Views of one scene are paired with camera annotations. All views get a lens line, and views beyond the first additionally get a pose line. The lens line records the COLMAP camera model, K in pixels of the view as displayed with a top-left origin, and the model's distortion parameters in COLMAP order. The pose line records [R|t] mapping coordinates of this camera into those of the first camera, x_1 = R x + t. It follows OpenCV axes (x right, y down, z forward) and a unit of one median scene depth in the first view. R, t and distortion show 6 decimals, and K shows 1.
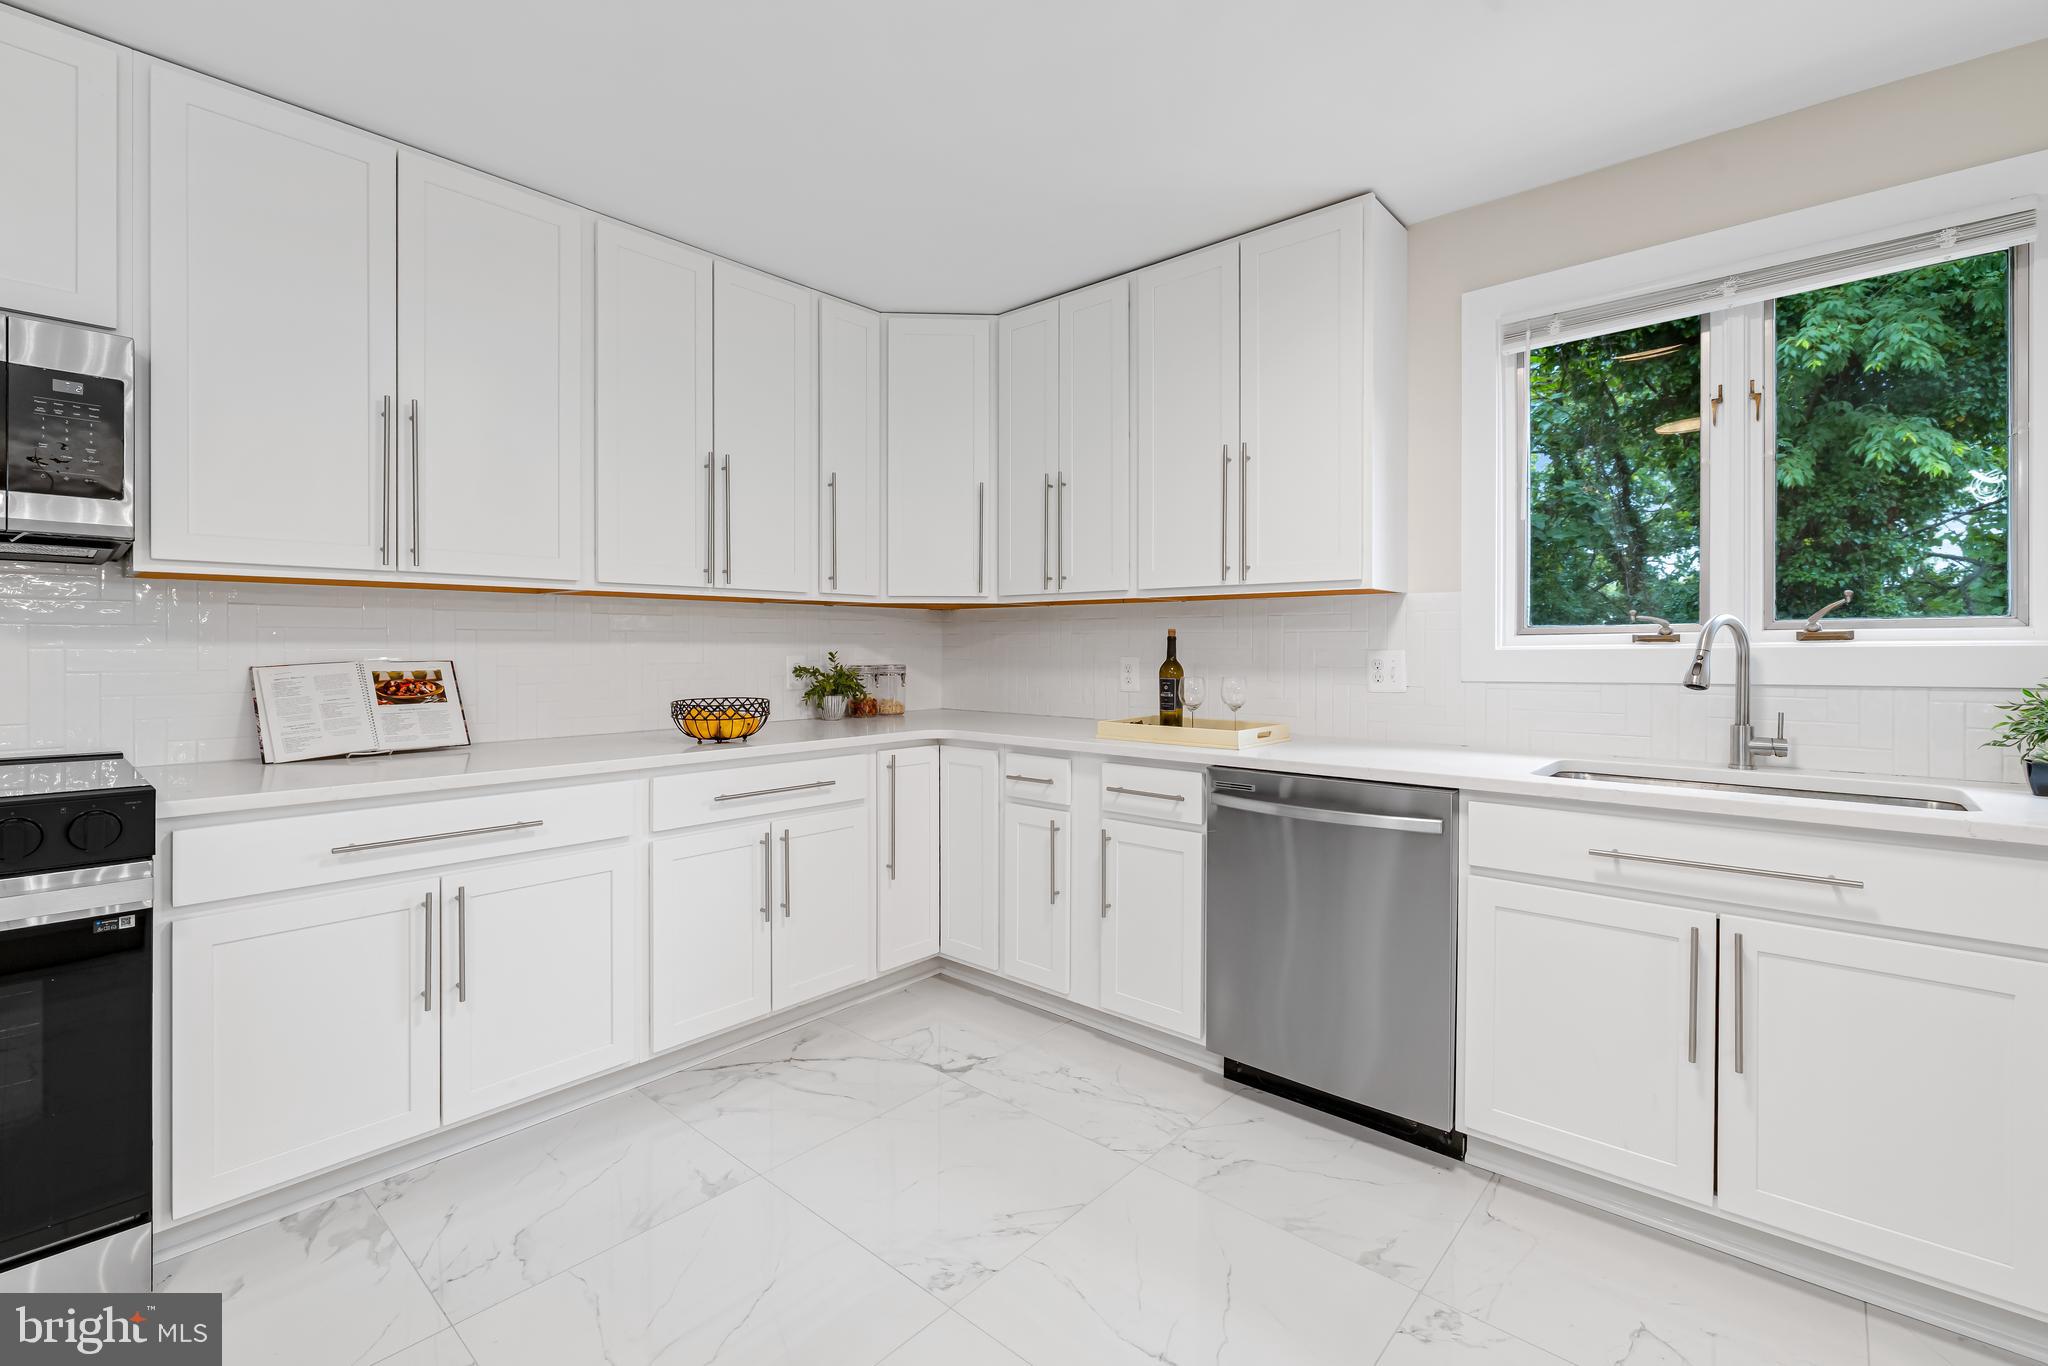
lens RADIAL K [[897.2, 0, 1031.9], [0, 897.2, 649.7], [0, 0, 1]] dist [-0.009751, 0.002546]
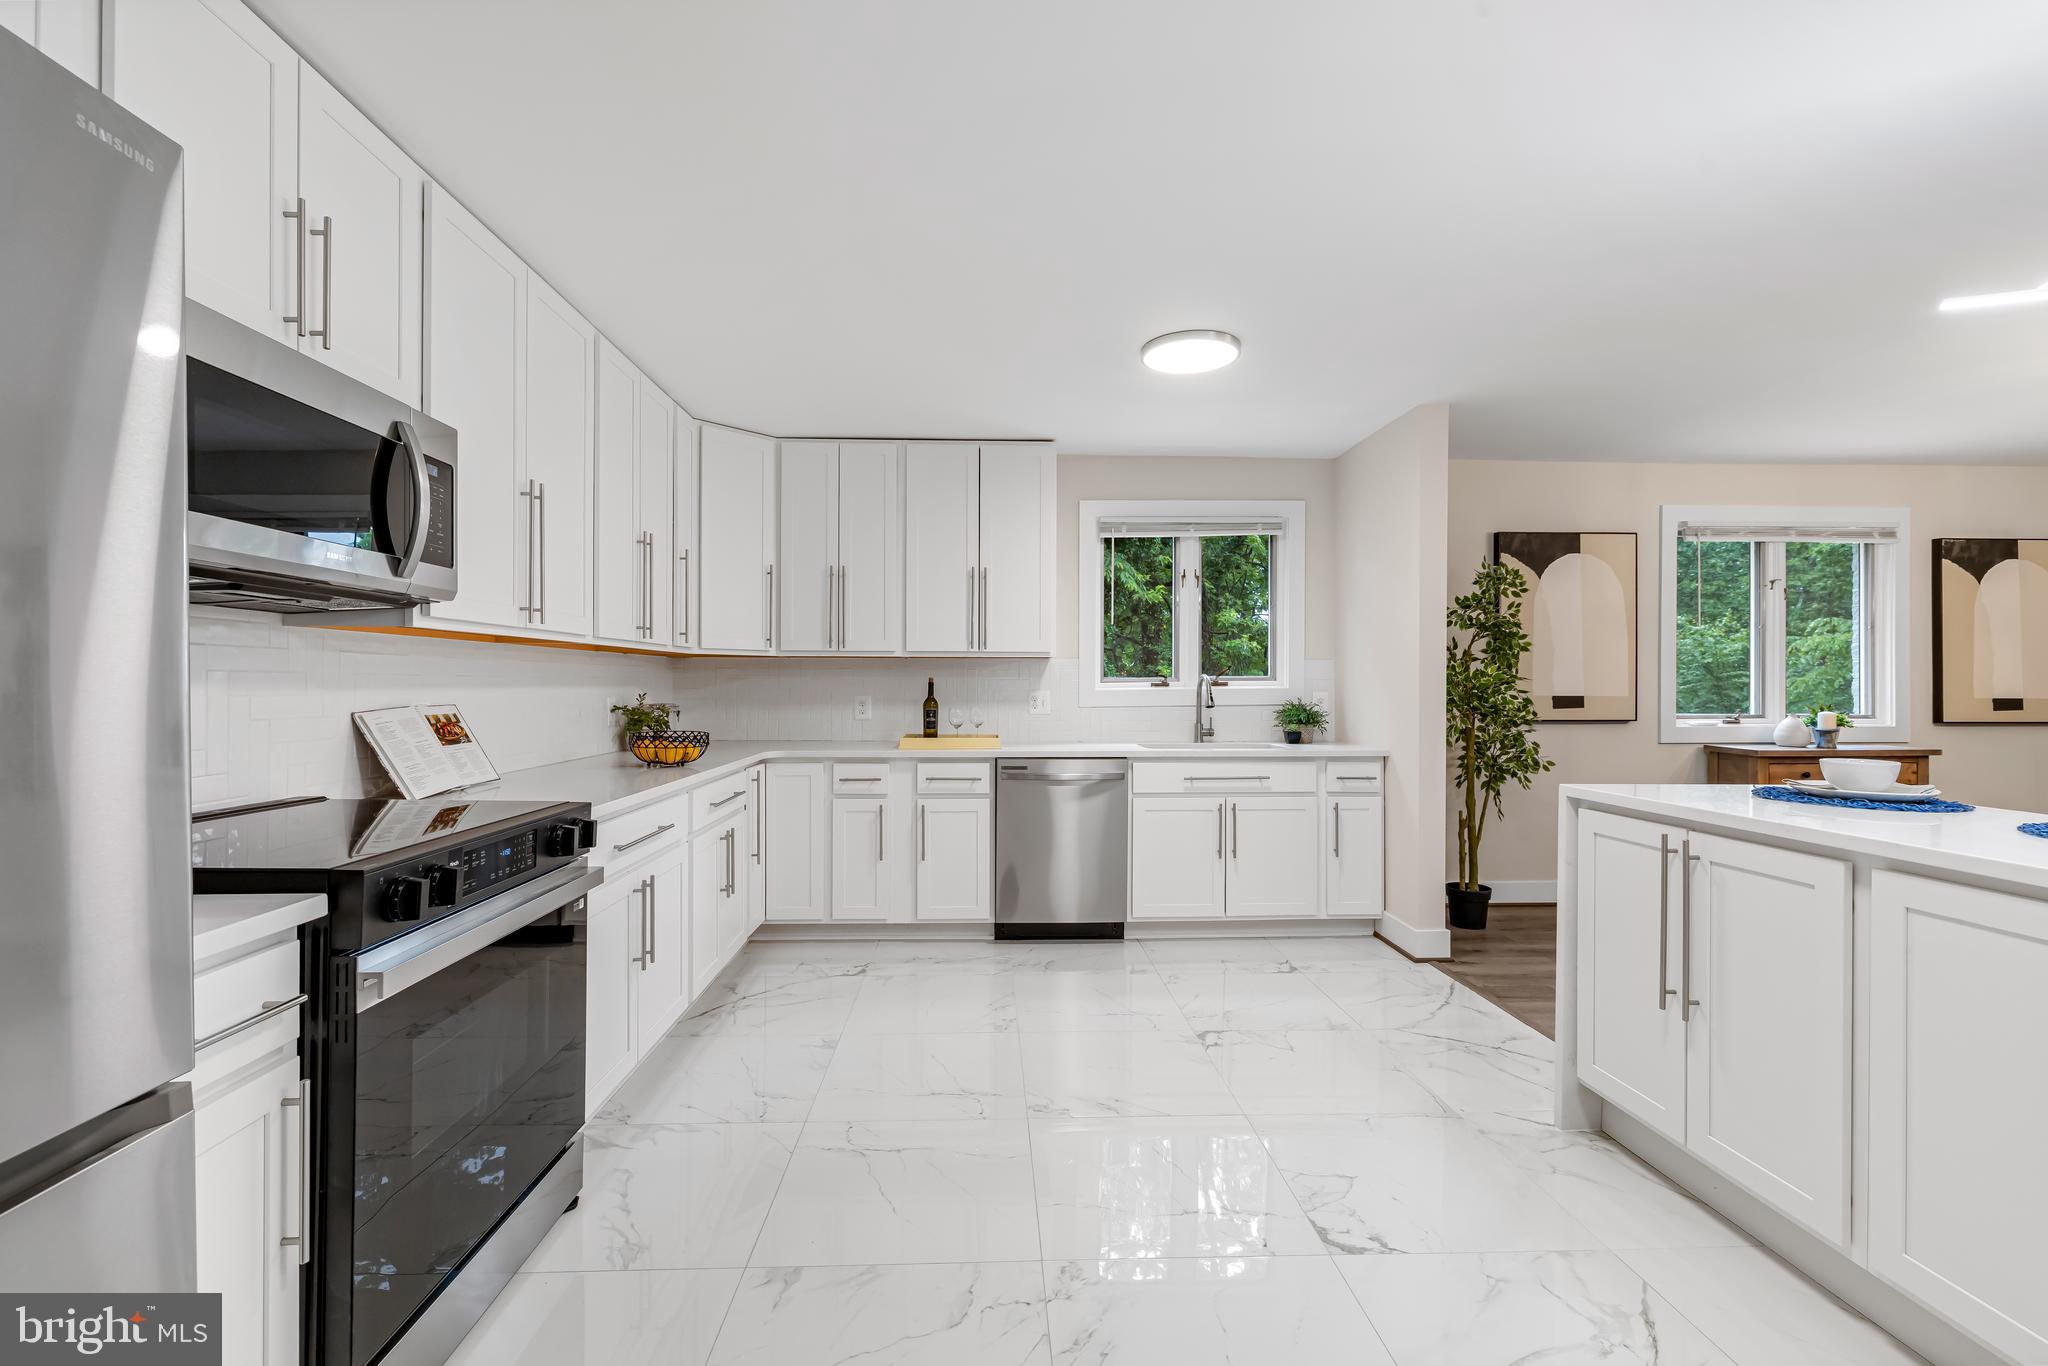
lens RADIAL K [[897.2, 0, 1018.4], [0, 897.2, 683.3], [0, 0, 1]] dist [-0.009751, 0.002546]
pose [[0.712665, 0.000992, 0.701504, -0.899767], [0.001663, 0.999994, -0.003103, -0.008353], [-0.701502, 0.003378, 0.712659, -0.240912]]
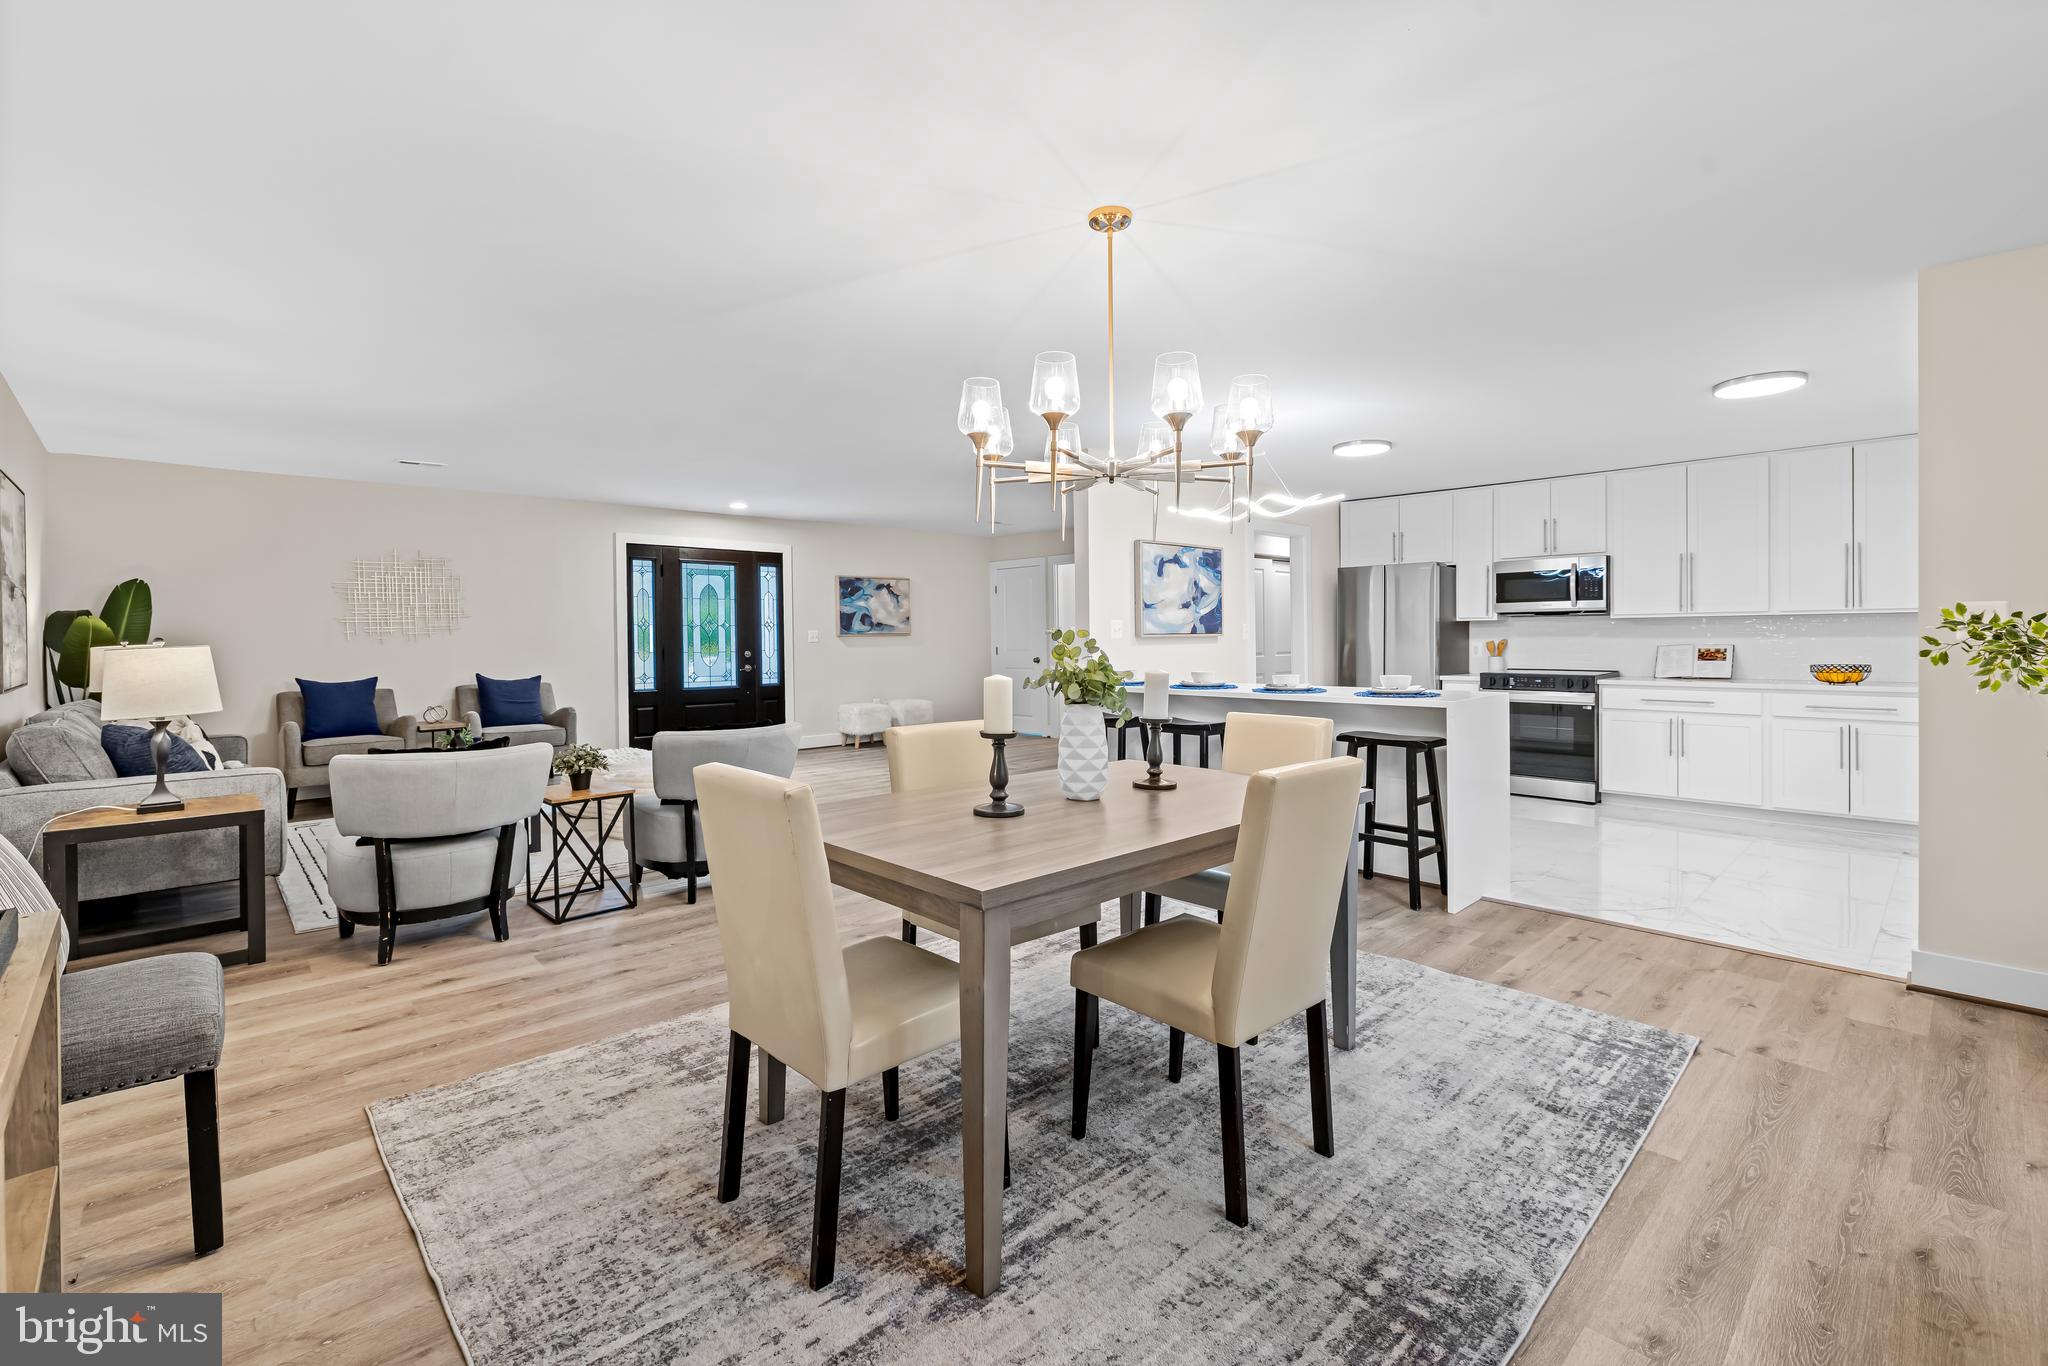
lens RADIAL K [[897.2, 0, 1018.0], [0, 897.2, 649.4], [0, 0, 1]] dist [-0.009751, 0.002546]
pose [[-0.078146, 0.011125, -0.996880, 1.910645], [0.003966, 0.999933, 0.010848, -0.009332], [0.996934, -0.003106, -0.078185, -0.754475]]
